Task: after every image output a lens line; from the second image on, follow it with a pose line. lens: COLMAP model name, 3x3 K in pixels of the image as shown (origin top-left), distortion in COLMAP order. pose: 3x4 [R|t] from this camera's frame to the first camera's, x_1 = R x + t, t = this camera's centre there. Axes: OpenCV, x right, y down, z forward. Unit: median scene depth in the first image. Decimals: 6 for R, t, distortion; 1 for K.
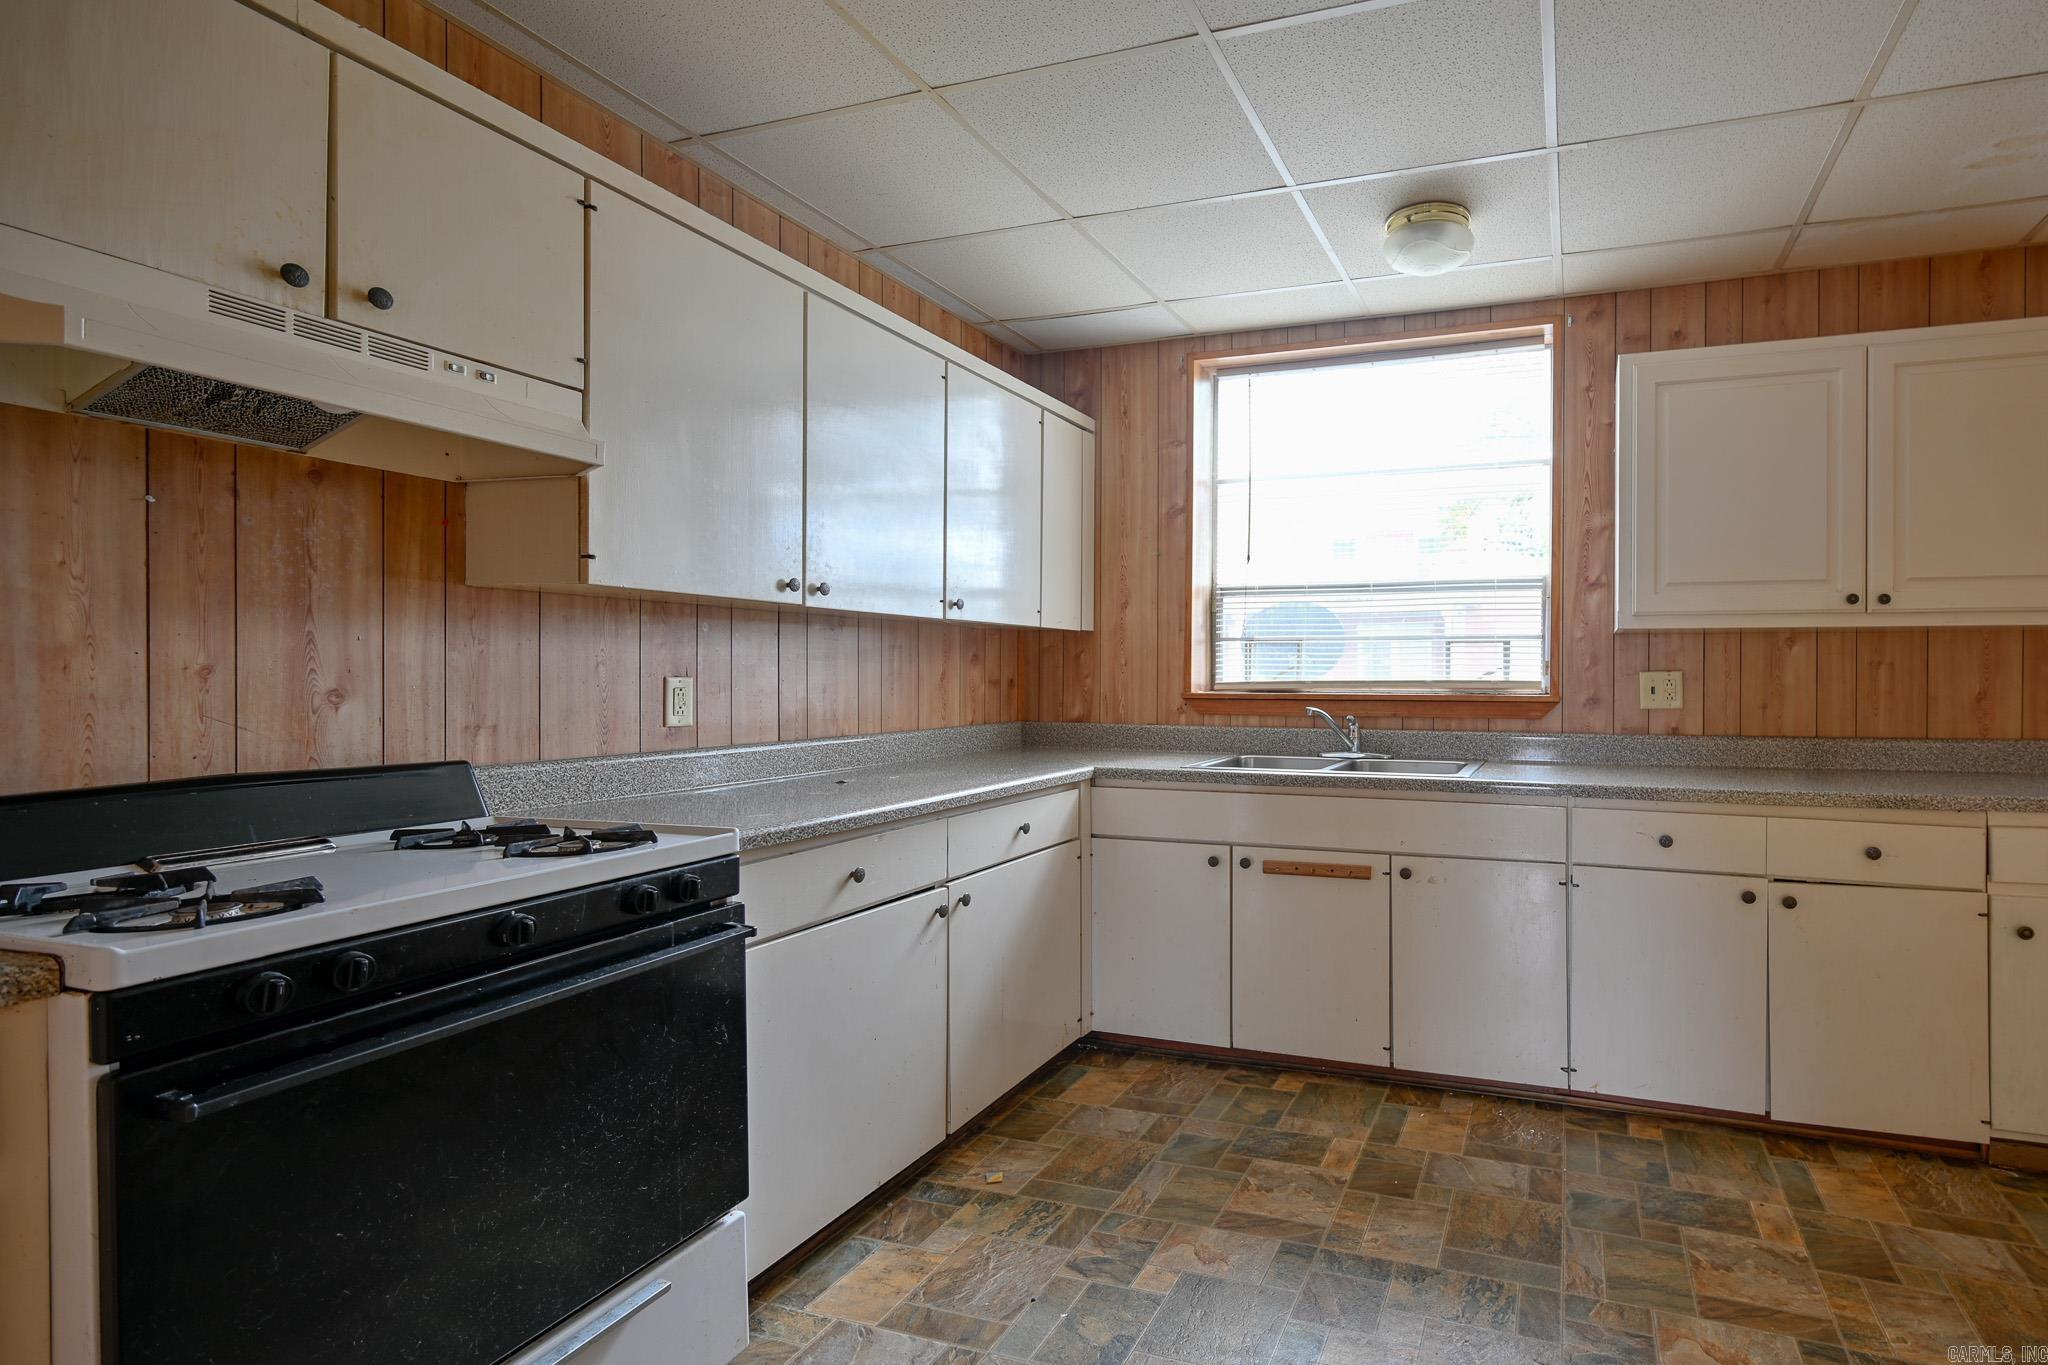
lens RADIAL K [[1205.0, 0, 1024.0], [0, 1205.0, 682.5], [0, 0, 1]] dist [-0.002961, -0.001727]
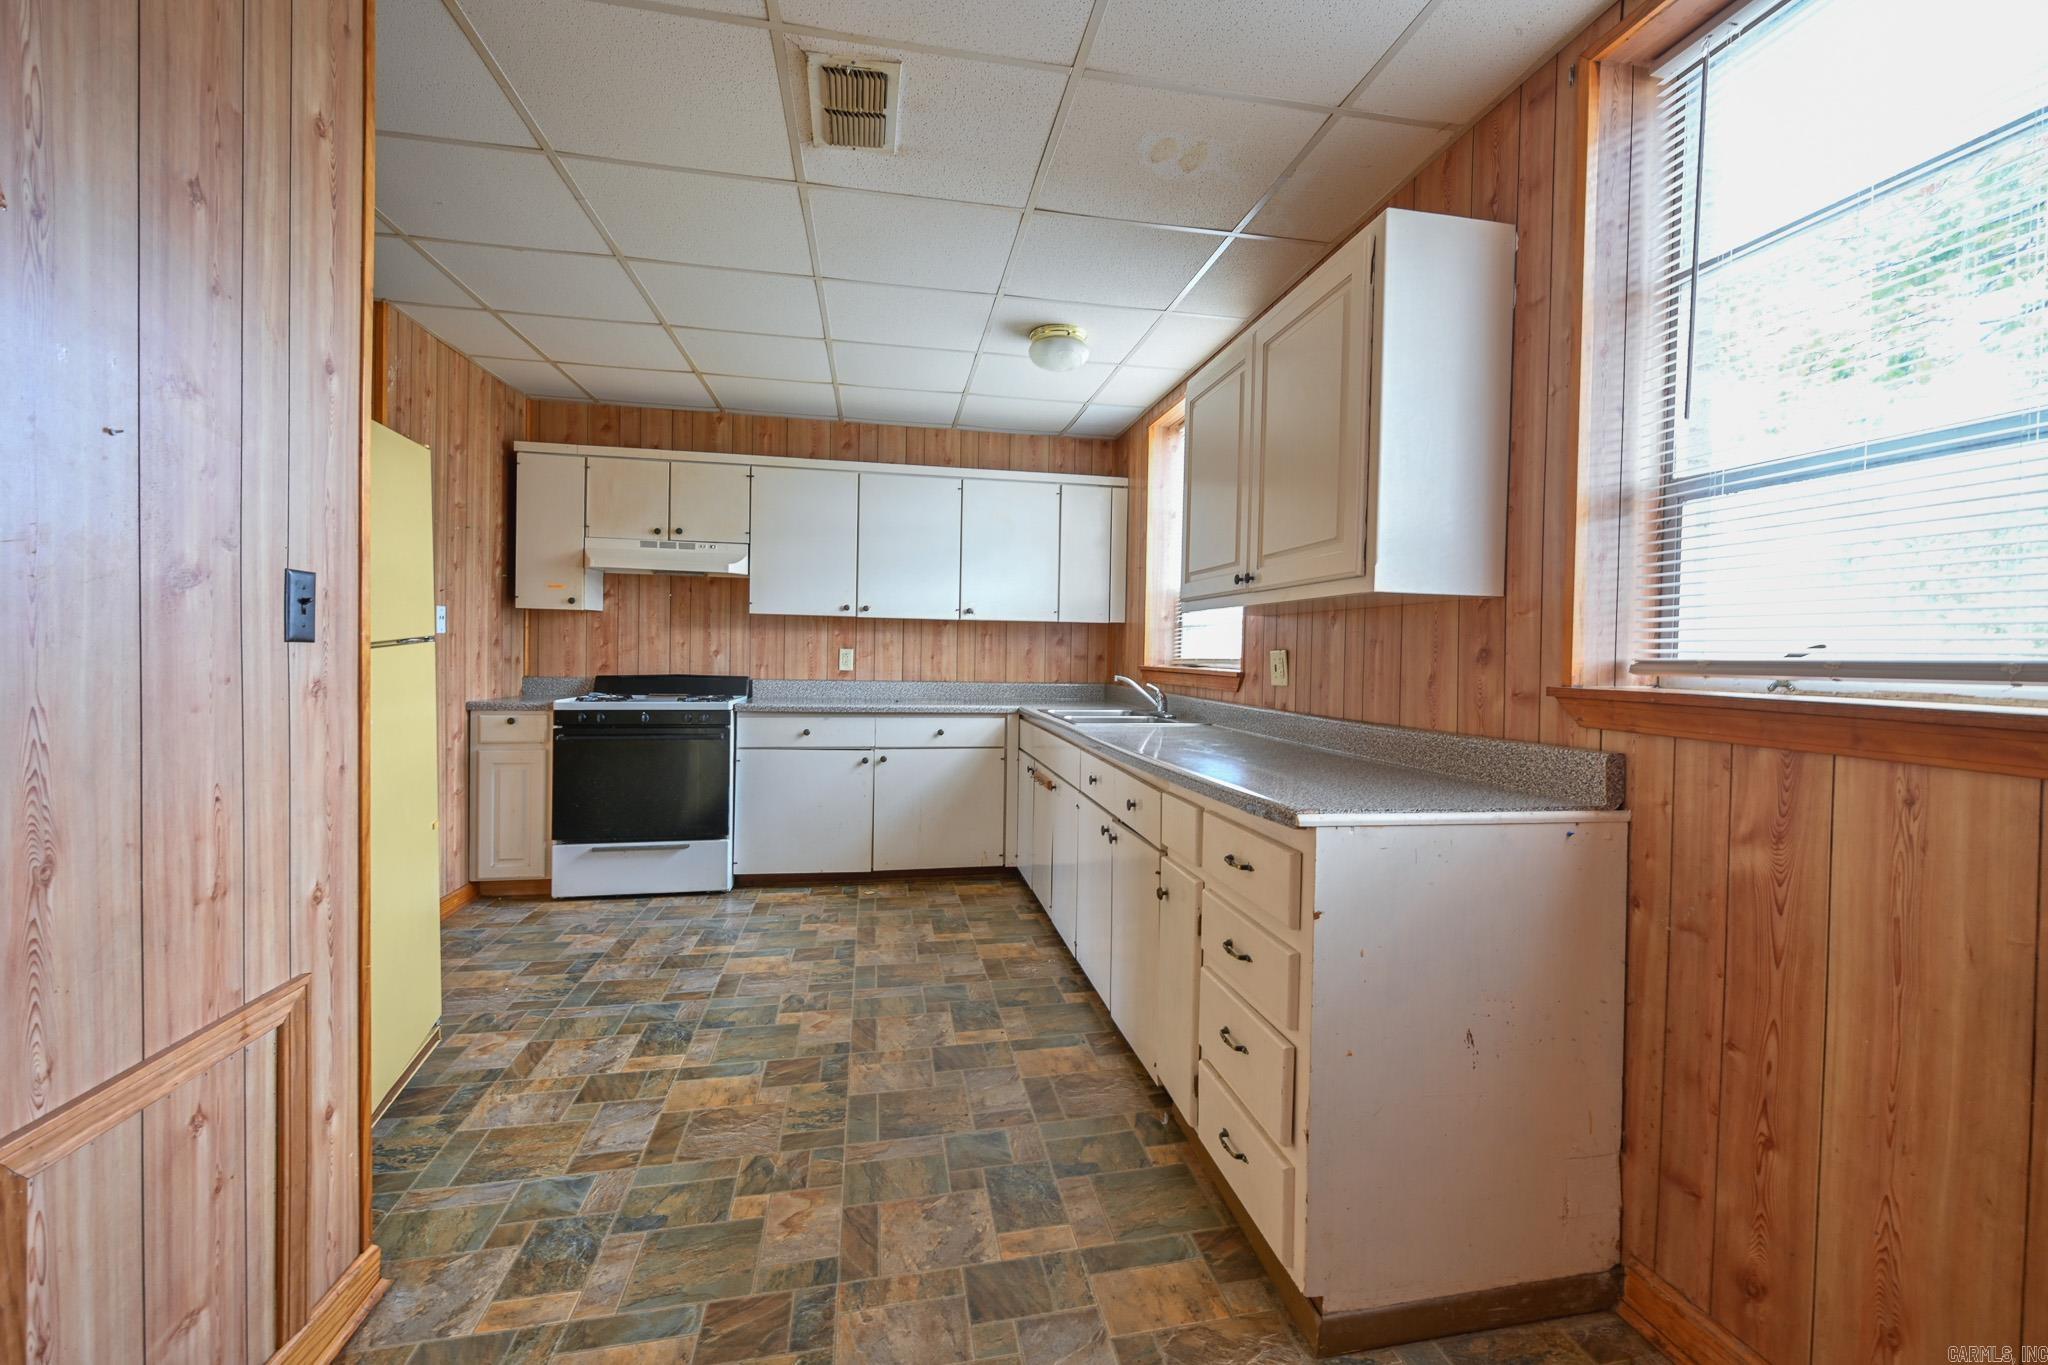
lens RADIAL K [[1205.0, 0, 1024.0], [0, 1205.0, 682.5], [0, 0, 1]] dist [-0.002961, -0.001727]
pose [[0.304465, 0.026440, -0.952156, 1.778194], [-0.023752, 0.999515, 0.020160, 0.004123], [0.952227, 0.016478, 0.304945, 0.548672]]
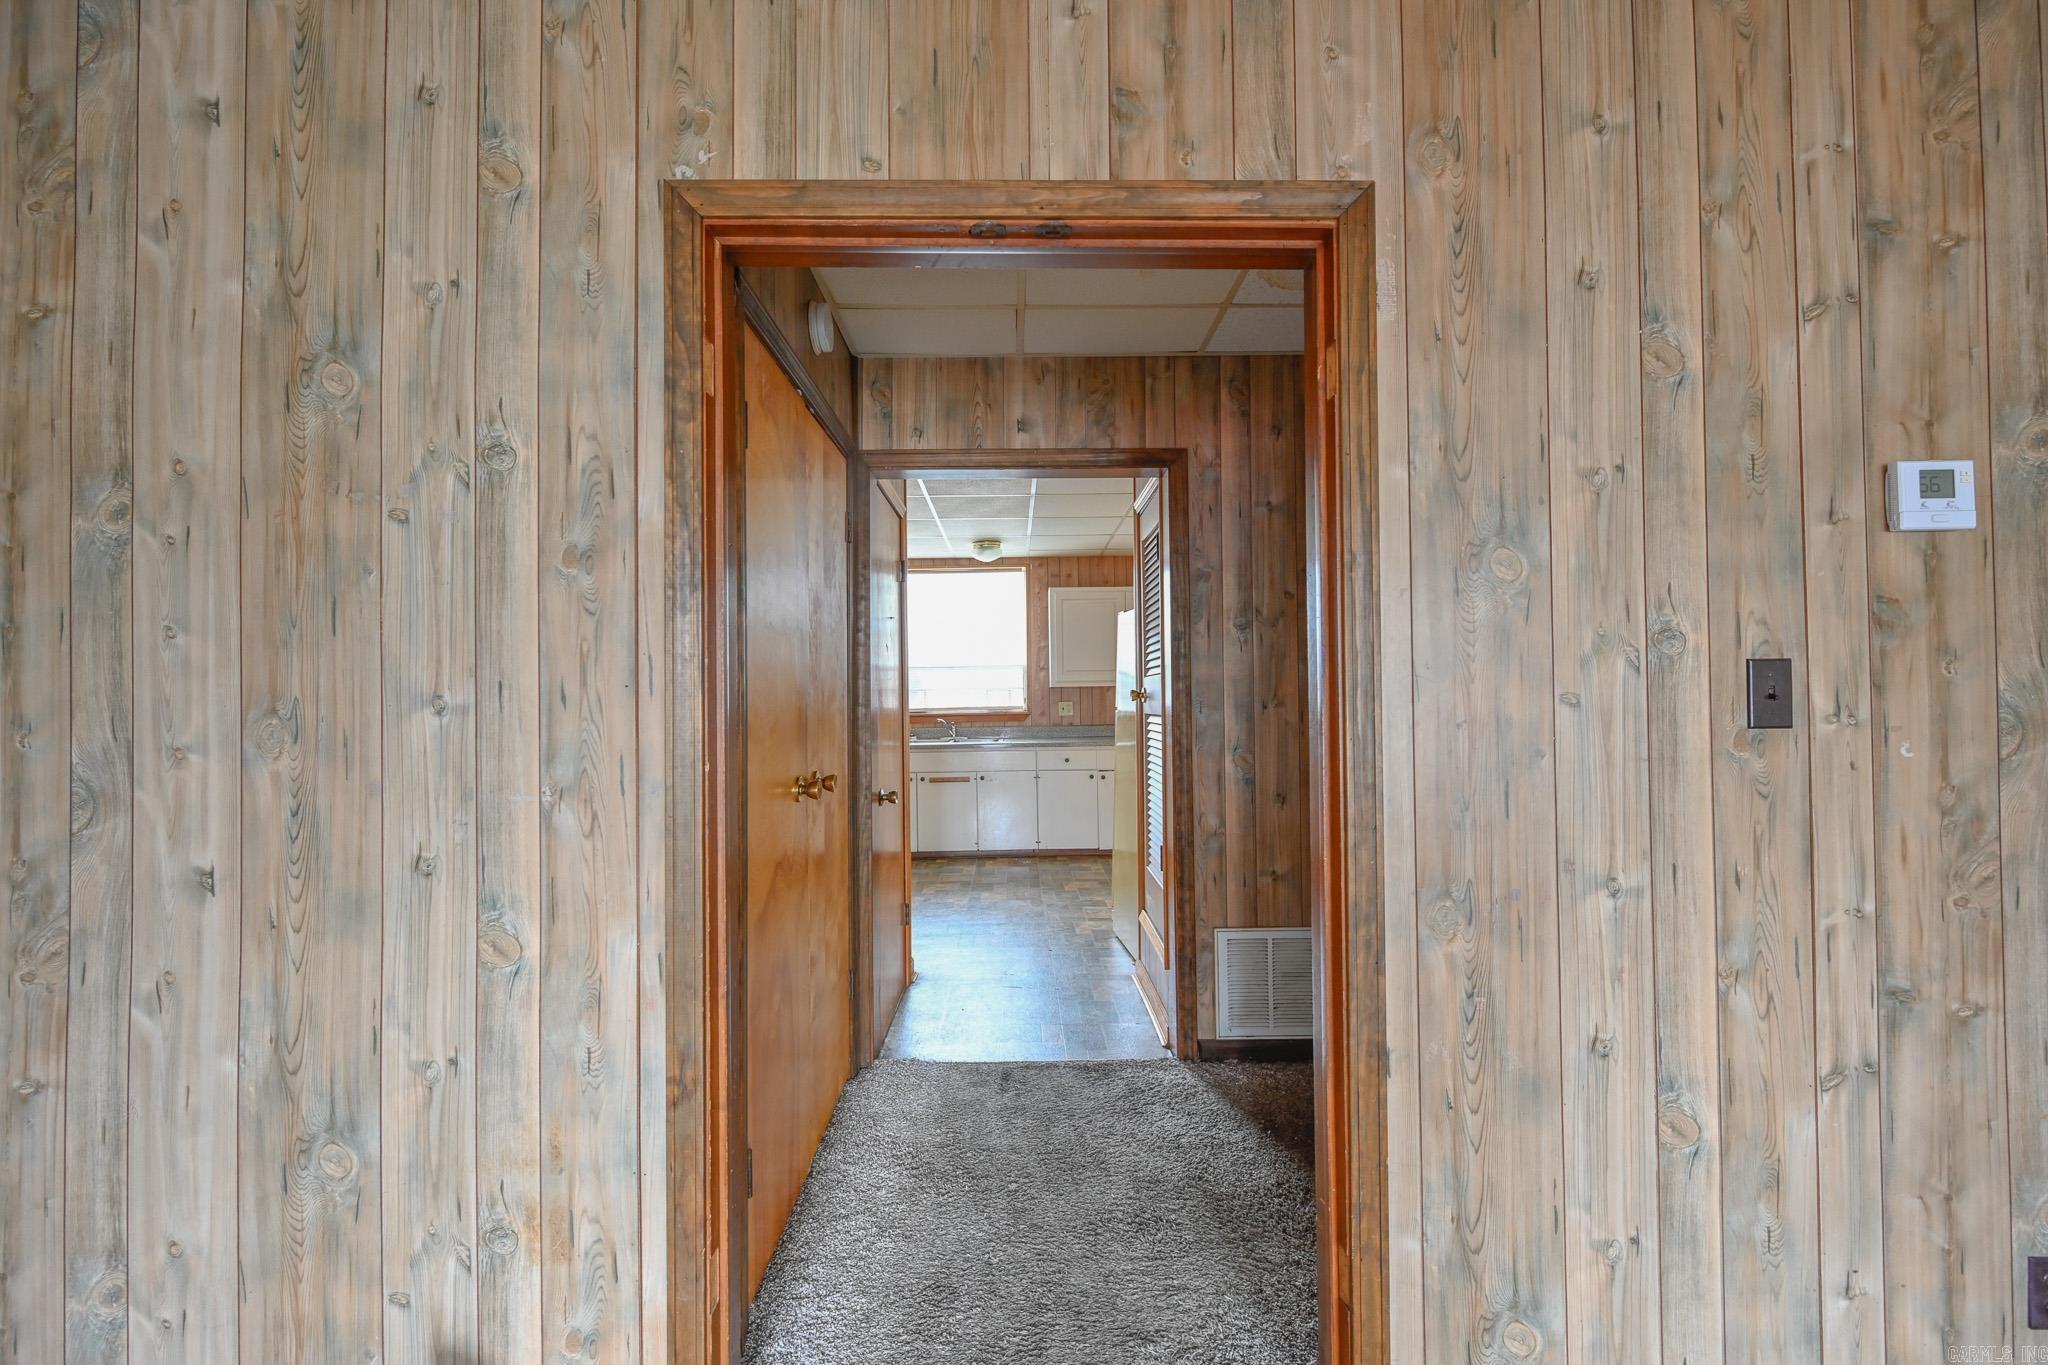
lens RADIAL K [[1205.0, 0, 1024.0], [0, 1205.0, 682.5], [0, 0, 1]] dist [-0.002961, -0.001727]
pose [[0.904926, -0.009217, 0.425469, -0.732804], [0.018443, 0.999676, -0.017569, -0.006986], [-0.425169, 0.023746, 0.904803, -1.463683]]
